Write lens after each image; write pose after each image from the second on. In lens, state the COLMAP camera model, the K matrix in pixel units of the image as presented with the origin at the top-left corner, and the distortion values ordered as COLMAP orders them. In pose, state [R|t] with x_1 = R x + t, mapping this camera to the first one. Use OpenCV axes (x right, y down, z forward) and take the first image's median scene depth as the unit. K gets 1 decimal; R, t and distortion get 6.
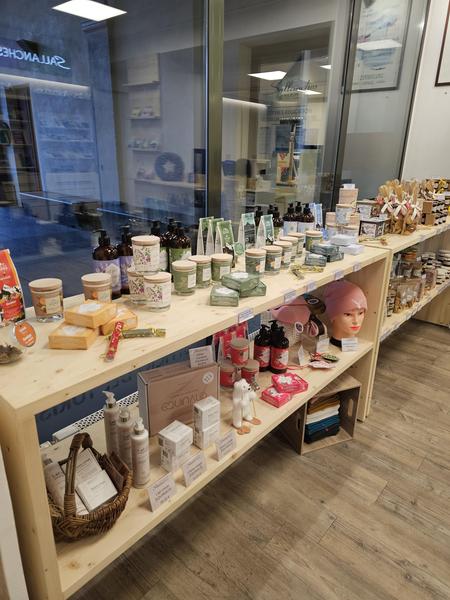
lens RADIAL K [[407.1, 0, 225.8], [0, 407.1, 294.4], [0, 0, 1]] dist [0.035524, -0.032775]
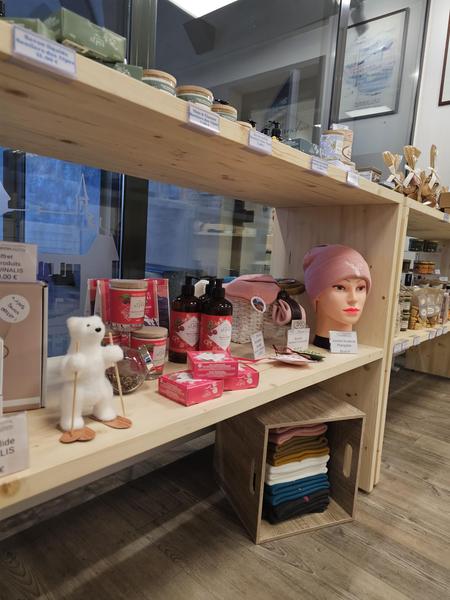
lens RADIAL K [[407.1, 0, 226.7], [0, 407.1, 297.6], [0, 0, 1]] dist [0.035524, -0.032775]
pose [[0.998802, 0.048875, -0.002606, 0.129941], [-0.048237, 0.973959, -0.221534, 0.197780], [-0.008289, 0.221394, 0.975149, 0.401062]]
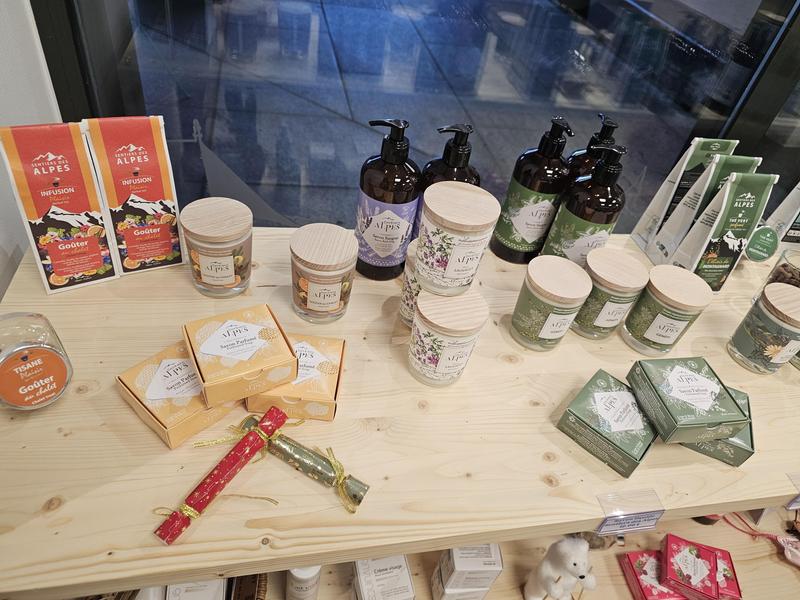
lens RADIAL K [[542.8, 0, 400.3], [0, 542.8, 300.3], [0, 0, 1]] dist [0.035524, -0.032775]
pose [[0.787849, 0.483636, -0.381300, -0.010521], [-0.328544, 0.853720, 0.404005, -0.135276], [0.520915, -0.193021, 0.831499, 0.322360]]
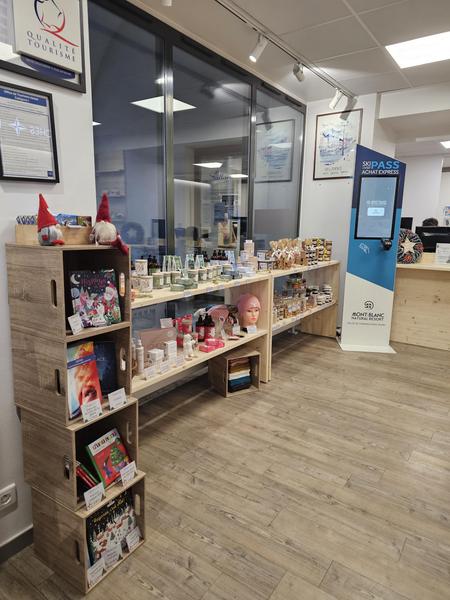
lens RADIAL K [[407.1, 0, 221.5], [0, 407.1, 293.6], [0, 0, 1]] dist [0.035524, -0.032775]
pose [[0.994320, -0.023462, 0.103812, 0.002132], [0.039486, 0.987108, -0.155109, 0.231894], [-0.098835, 0.158327, 0.982428, -0.686582]]
